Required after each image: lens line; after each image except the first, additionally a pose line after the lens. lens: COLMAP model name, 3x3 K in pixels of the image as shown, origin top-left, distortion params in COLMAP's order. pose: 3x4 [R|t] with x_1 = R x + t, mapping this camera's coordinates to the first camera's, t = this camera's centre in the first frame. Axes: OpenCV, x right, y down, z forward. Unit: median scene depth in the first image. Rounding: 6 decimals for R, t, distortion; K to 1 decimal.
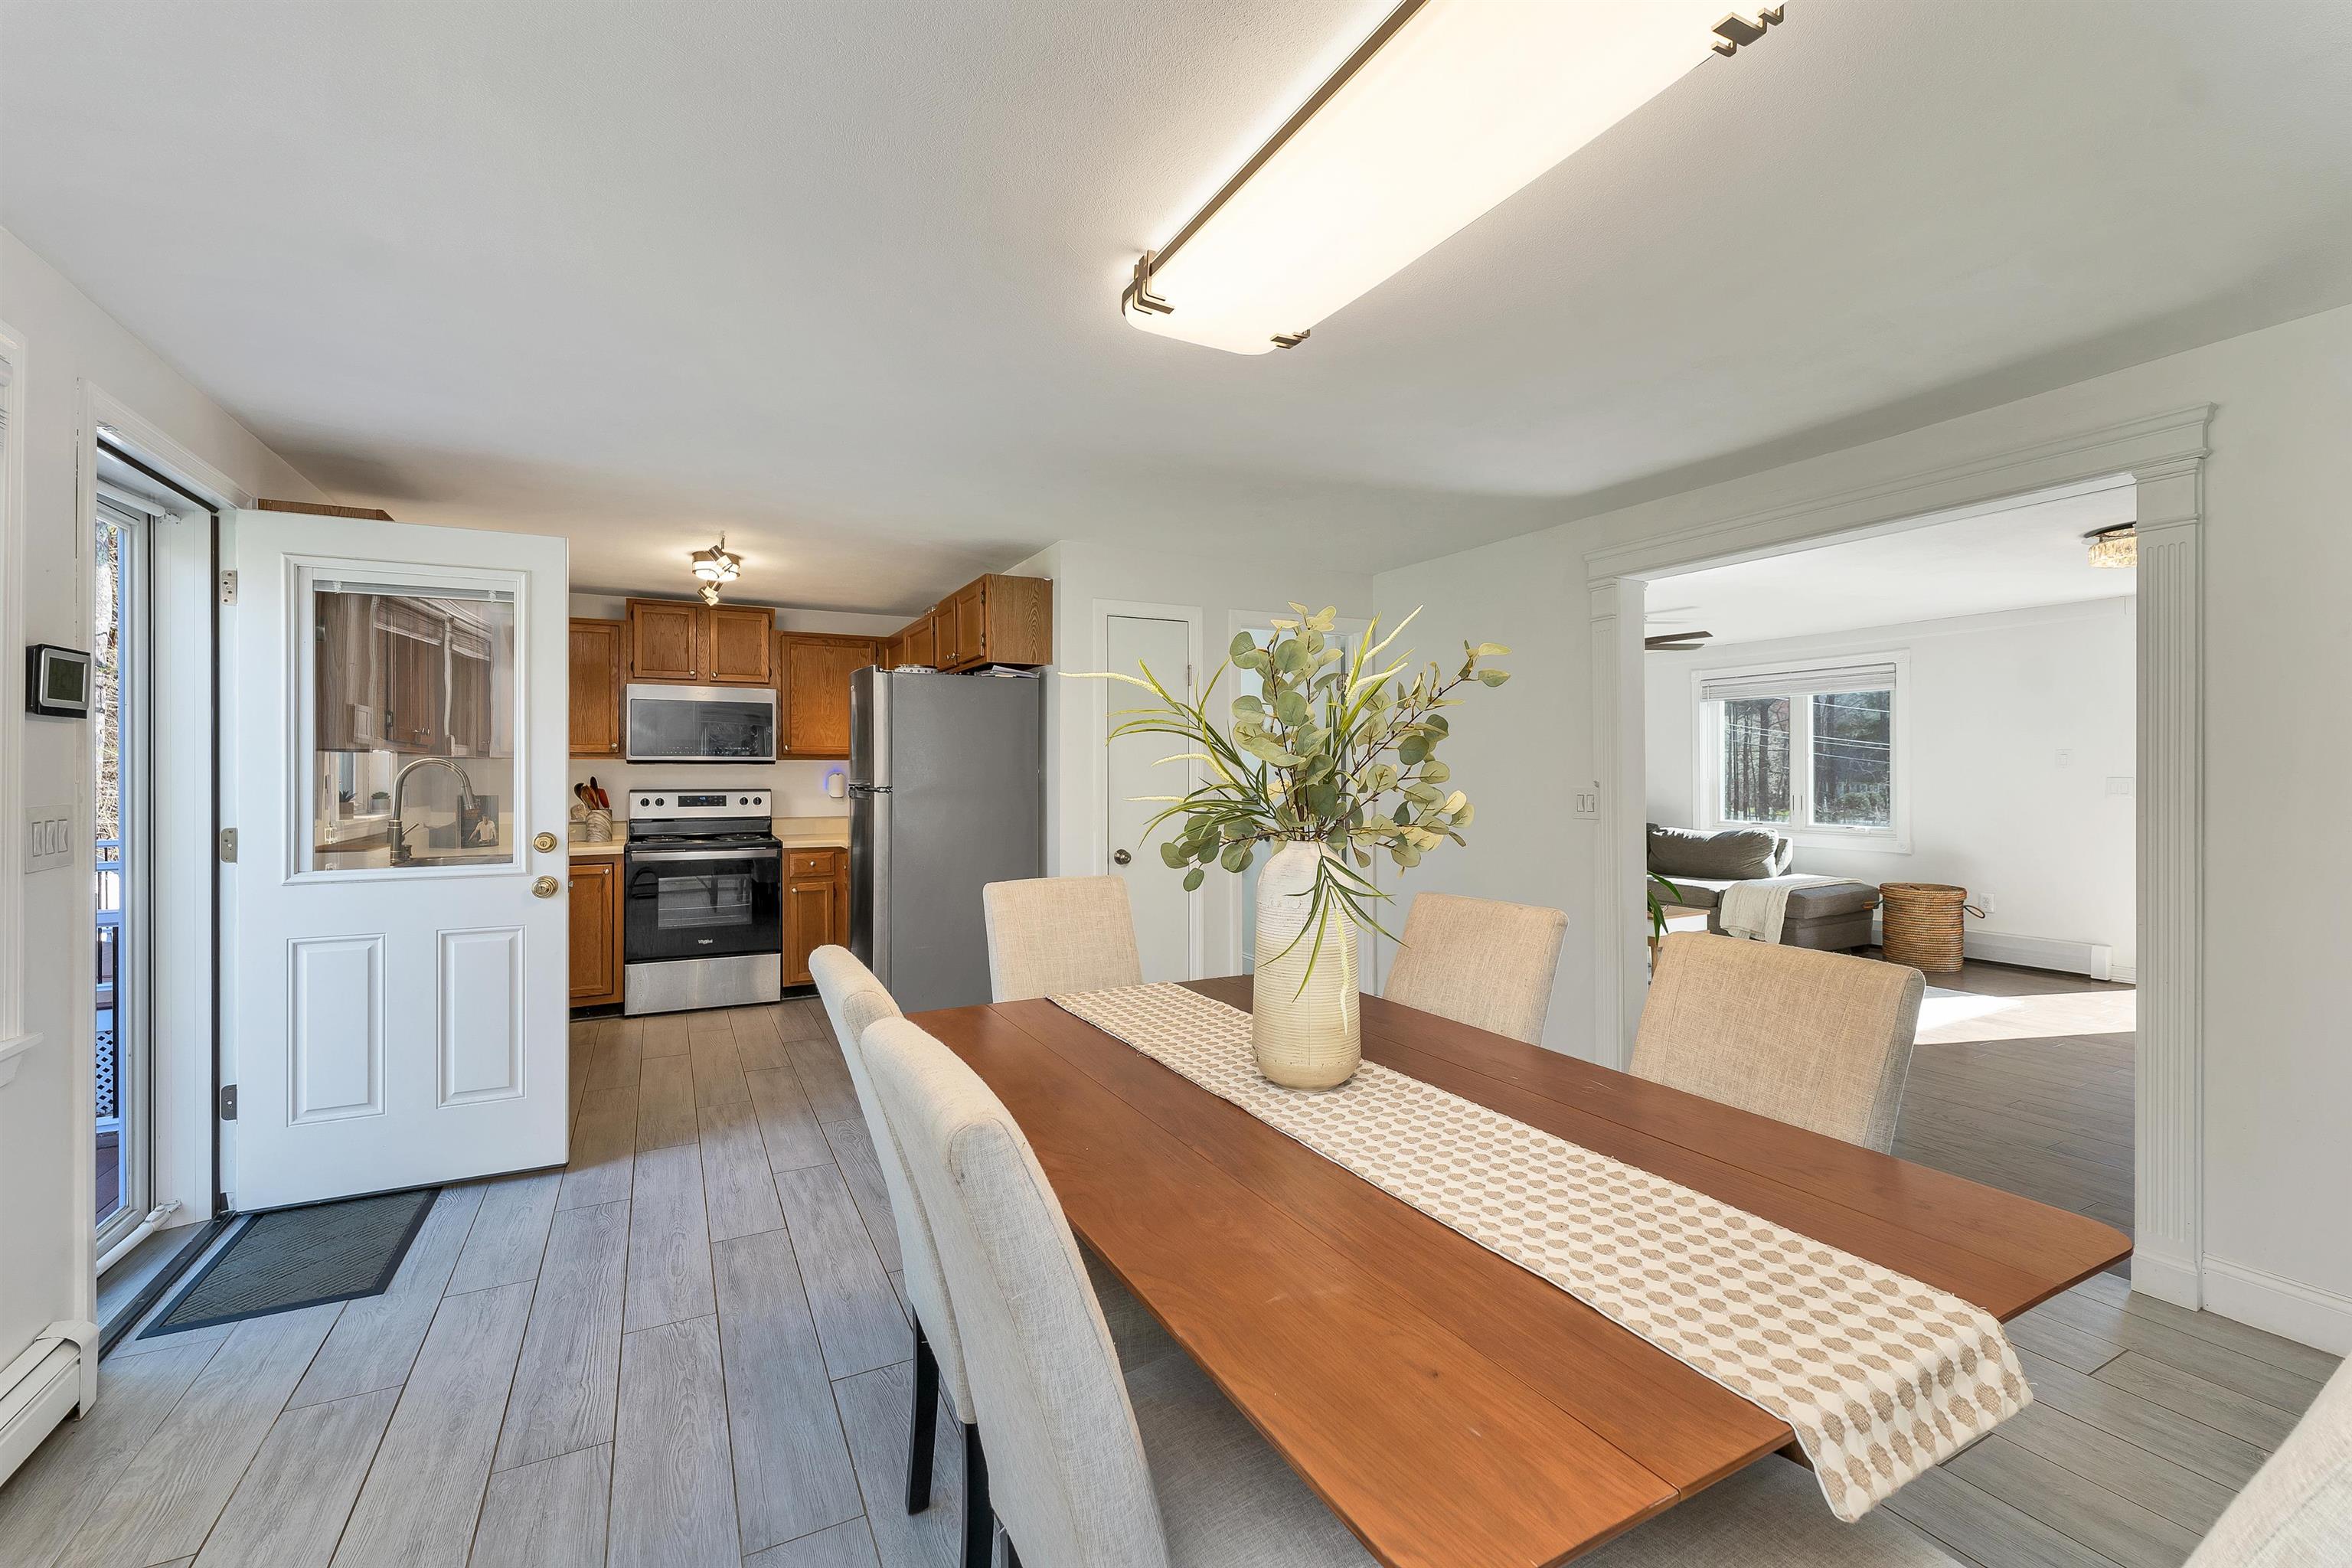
lens RADIAL K [[968.8, 0, 1166.2], [0, 968.8, 768.9], [0, 0, 1]] dist [0.001283, -0.000556]
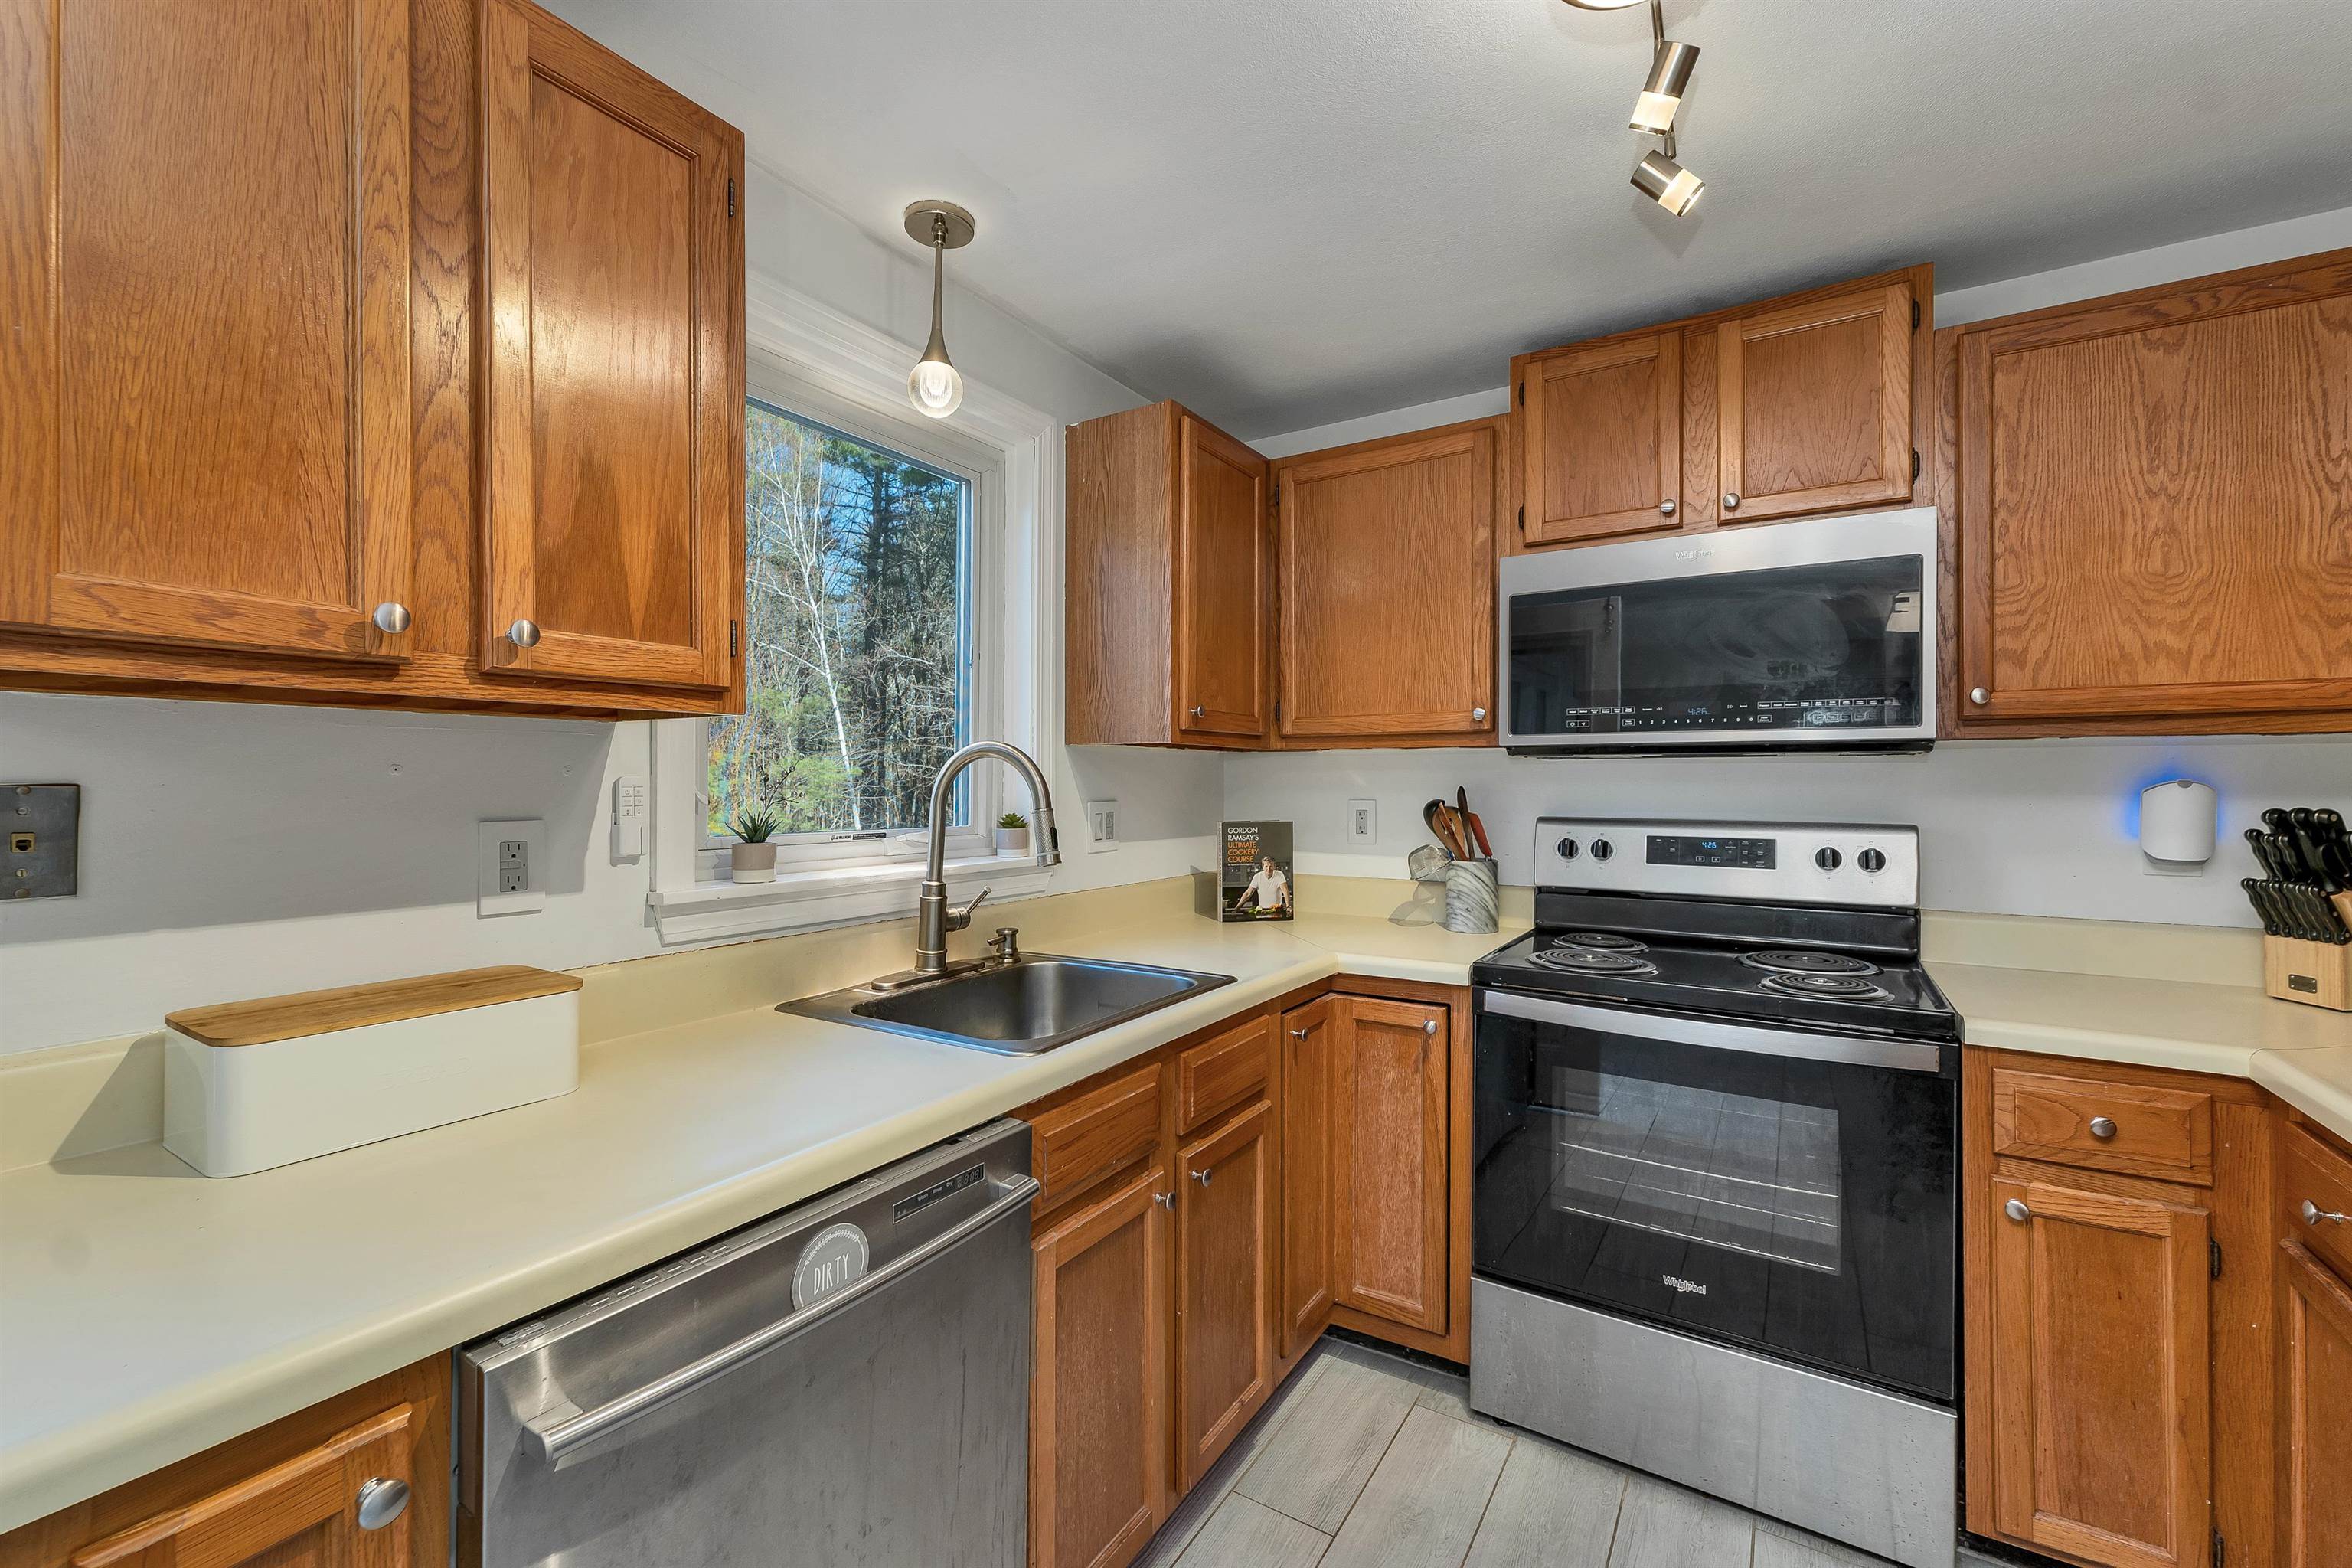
lens RADIAL K [[968.8, 0, 1180.4], [0, 968.8, 779.7], [0, 0, 1]] dist [0.001283, -0.000556]
pose [[0.504046, 0.000627, -0.863676, -0.259195], [-0.001680, 0.999999, -0.000255, 0.005273], [0.863675, 0.001579, 0.504047, 0.641310]]
